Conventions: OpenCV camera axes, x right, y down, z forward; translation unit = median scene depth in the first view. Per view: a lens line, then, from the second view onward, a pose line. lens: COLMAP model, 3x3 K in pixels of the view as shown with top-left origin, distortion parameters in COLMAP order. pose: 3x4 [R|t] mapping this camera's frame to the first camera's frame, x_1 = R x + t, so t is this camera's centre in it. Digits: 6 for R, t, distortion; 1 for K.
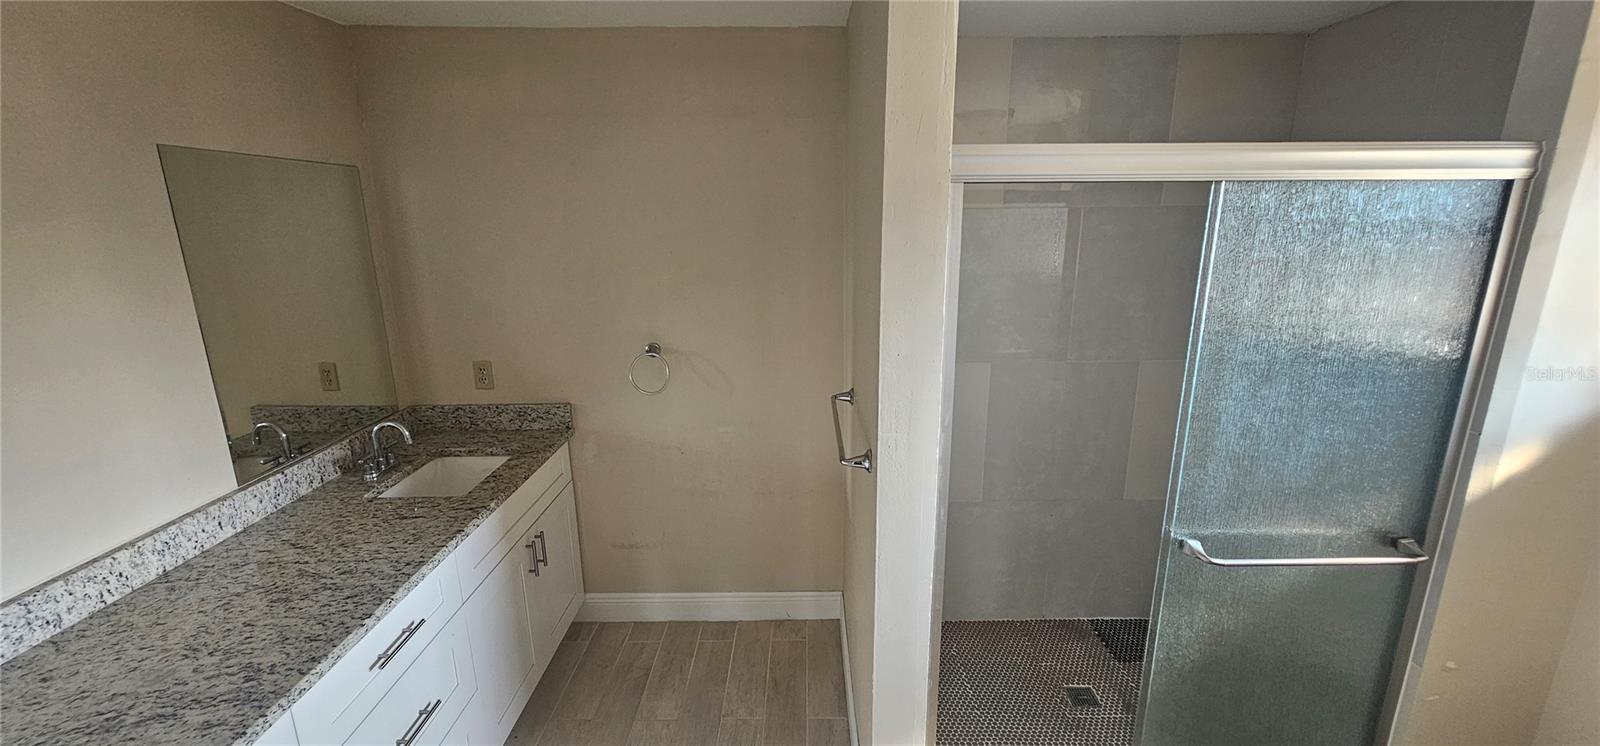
lens RADIAL K [[655.6, 0, 800.0], [0, 655.6, 373.0], [0, 0, 1]] dist [-0.005624, 0.004714]
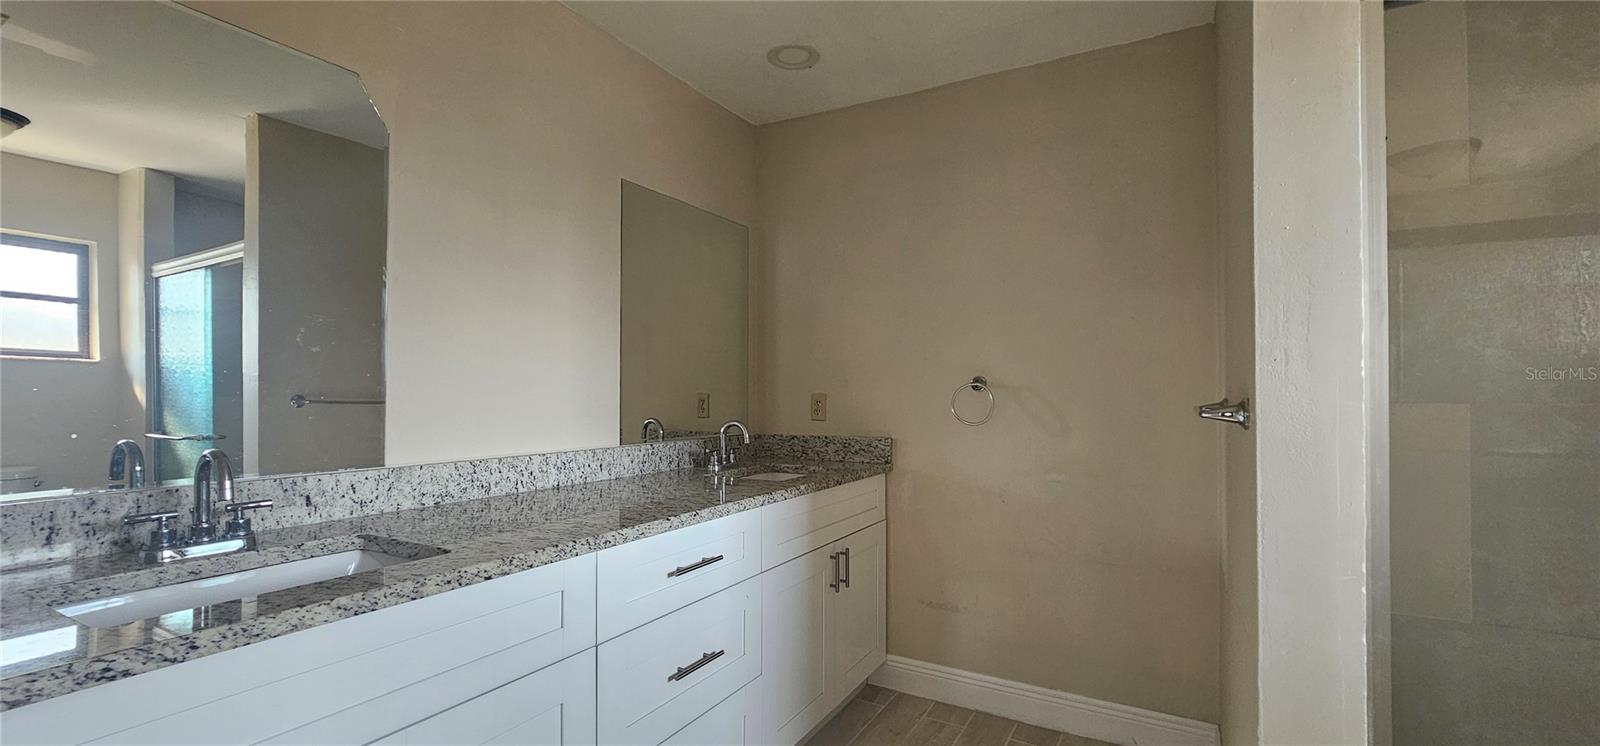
lens RADIAL K [[648.2, 0, 809.8], [0, 648.2, 384.7], [0, 0, 1]] dist [-0.001494, 0.005139]
pose [[0.871165, 0.005543, -0.490959, 0.026137], [-0.130324, 0.966679, -0.220335, 0.226880], [0.473378, 0.255932, 0.842859, 0.104315]]
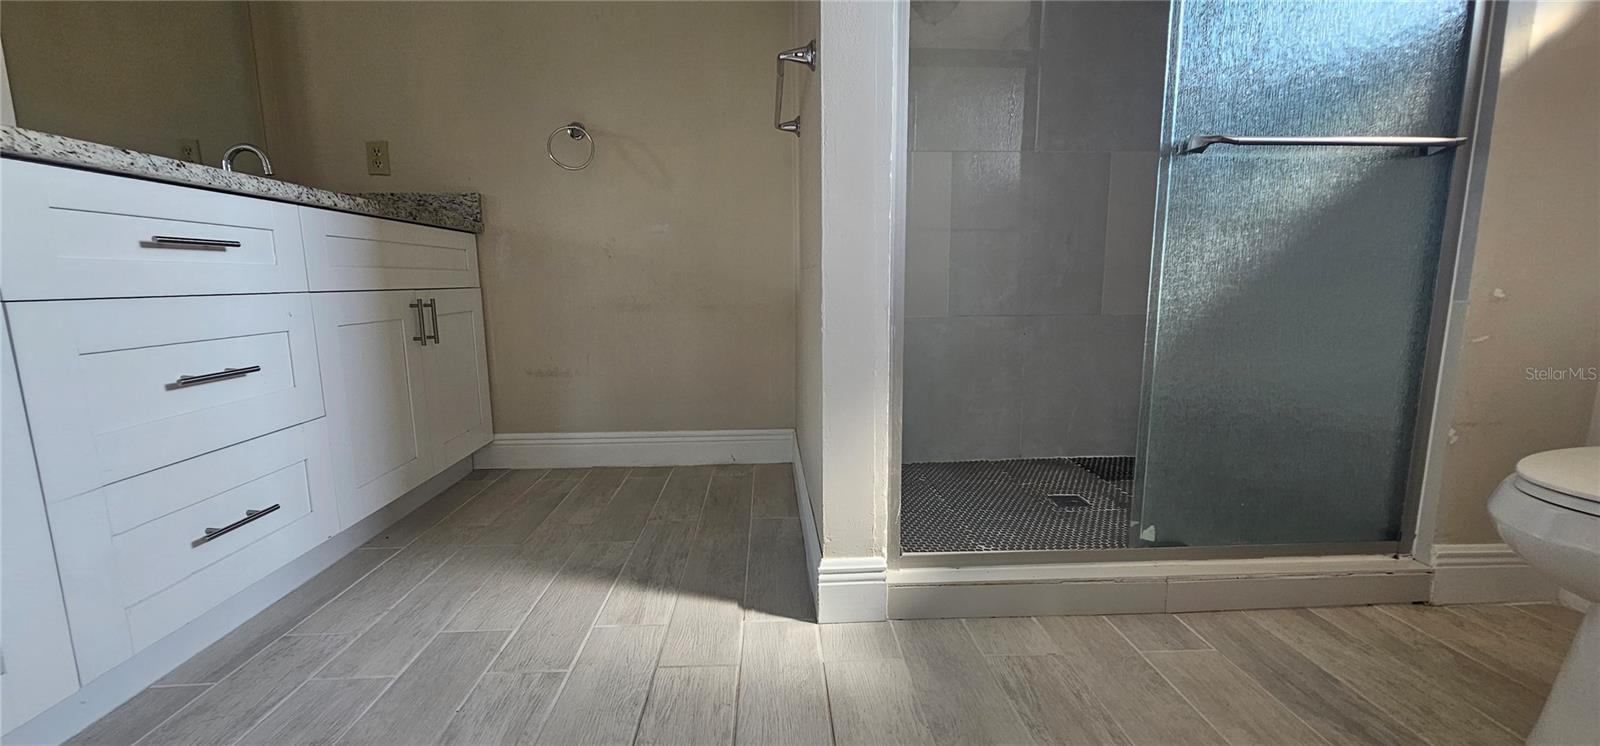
lens RADIAL K [[651.6, 0, 800.3], [0, 651.6, 386.1], [0, 0, 1]] dist [-0.001254, -0.000353]
pose [[0.998393, -0.007325, 0.056196, 0.028470], [0.012343, 0.995913, -0.089475, 0.433822], [-0.055311, 0.090025, 0.994402, 0.153670]]
